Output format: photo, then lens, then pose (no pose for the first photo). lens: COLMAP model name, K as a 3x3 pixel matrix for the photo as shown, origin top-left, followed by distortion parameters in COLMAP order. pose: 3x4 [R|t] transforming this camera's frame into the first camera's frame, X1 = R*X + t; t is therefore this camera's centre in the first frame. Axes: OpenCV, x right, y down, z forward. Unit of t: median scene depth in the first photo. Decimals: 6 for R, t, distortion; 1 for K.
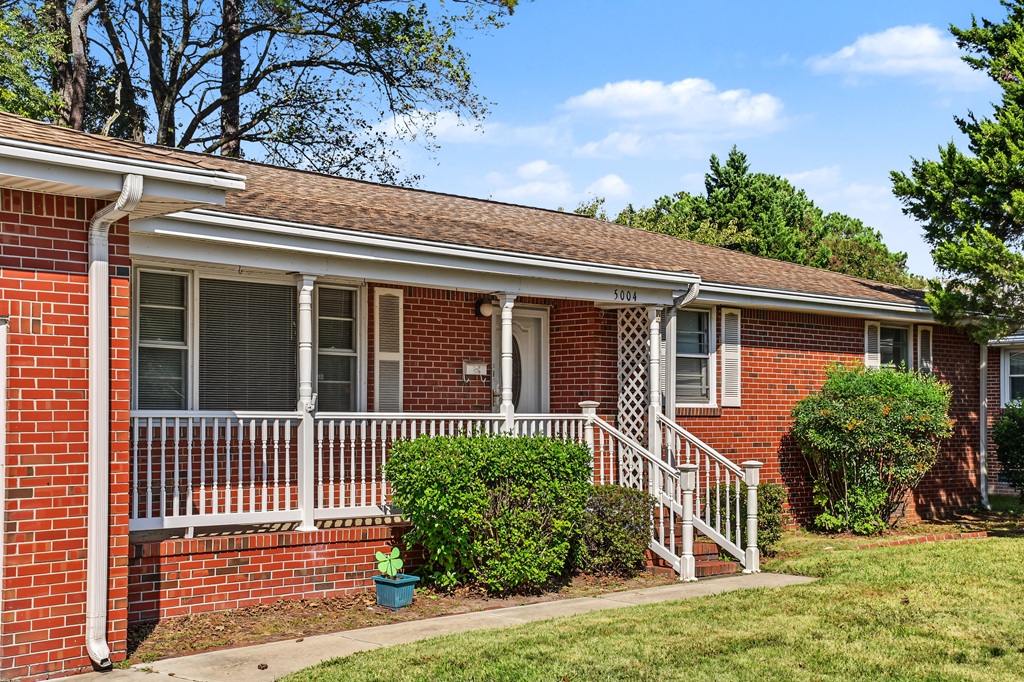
lens RADIAL K [[1376.5, 0, 509.1], [0, 1376.5, 372.7], [0, 0, 1]] dist [0.229654, 0.014623]
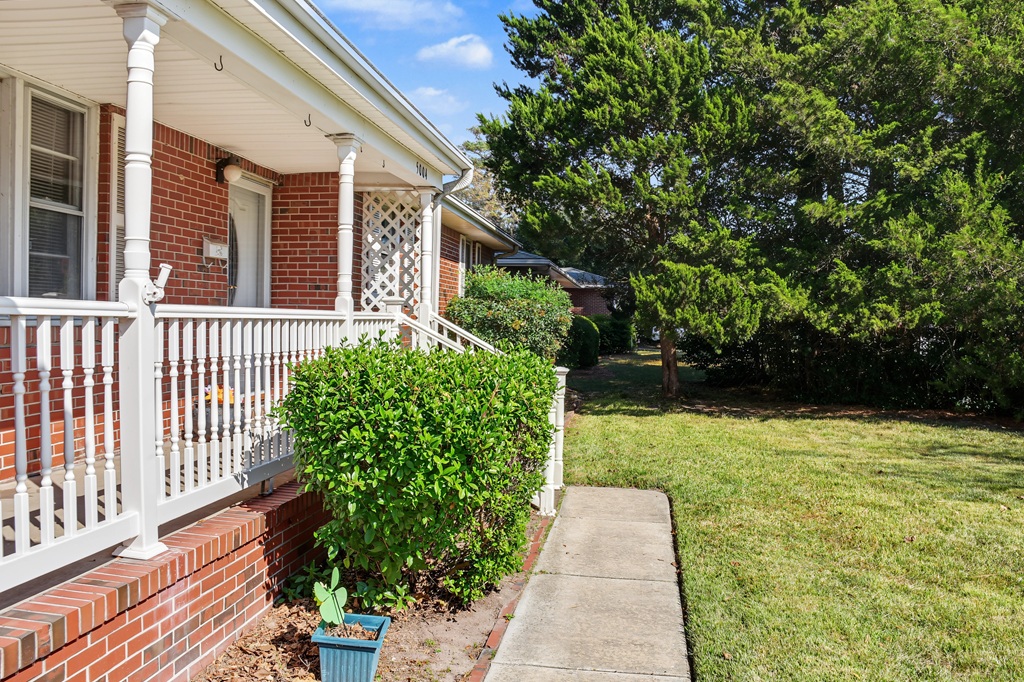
lens RADIAL K [[813.9, 0, 512.0], [0, 813.9, 341.0], [0, 0, 1]] dist [-0.200663, 0.210478]
pose [[0.792847, -0.001290, 0.609420, -0.184024], [-0.040947, 0.997625, 0.055384, 0.018535], [-0.608044, -0.068865, 0.790911, 0.630780]]
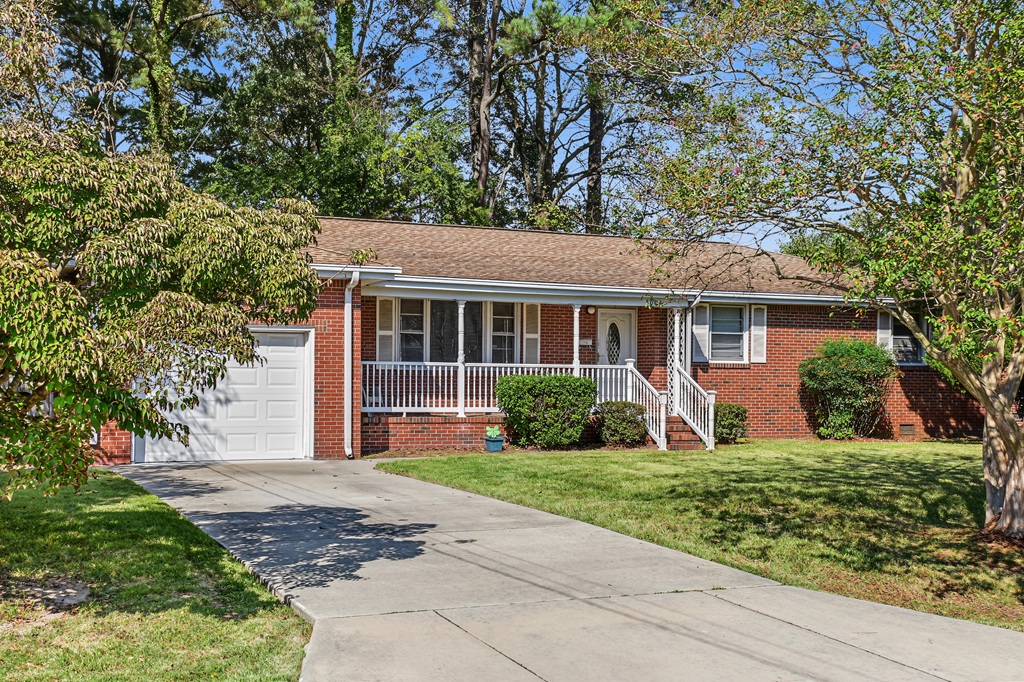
lens RADIAL K [[1313.3, 0, 512.0], [0, 1313.3, 341.0], [0, 0, 1]] dist [0.210111, 0.005712]
pose [[0.938273, -0.005680, -0.345850, 0.570863], [0.005890, 0.999983, -0.000443, -0.004429], [0.345846, -0.001622, 0.938290, -0.809238]]
